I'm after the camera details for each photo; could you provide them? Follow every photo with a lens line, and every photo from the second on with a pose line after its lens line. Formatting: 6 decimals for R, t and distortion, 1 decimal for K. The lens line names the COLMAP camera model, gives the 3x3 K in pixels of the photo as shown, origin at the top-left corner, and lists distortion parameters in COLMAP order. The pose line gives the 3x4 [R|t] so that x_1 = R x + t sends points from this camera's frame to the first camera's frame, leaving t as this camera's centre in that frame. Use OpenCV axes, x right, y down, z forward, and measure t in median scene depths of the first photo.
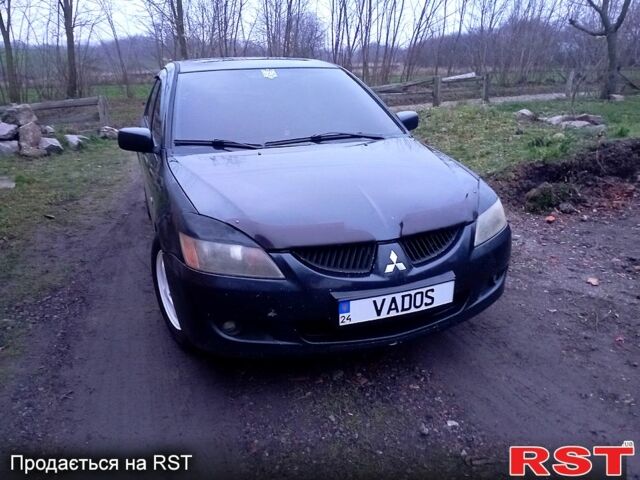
lens RADIAL K [[546.0, 0, 320.0], [0, 546.0, 240.0], [0, 0, 1]] dist [0.001304, -0.013787]
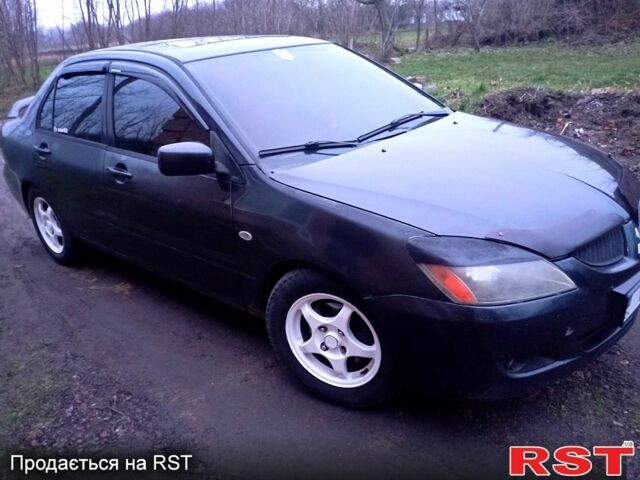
lens RADIAL K [[546.0, 0, 320.0], [0, 546.0, 240.0], [0, 0, 1]] dist [0.001304, -0.013787]
pose [[0.876568, -0.221844, 0.427100, -0.540603], [0.206955, 0.974937, 0.081654, -0.108258], [-0.434510, 0.016815, 0.900510, 0.296444]]
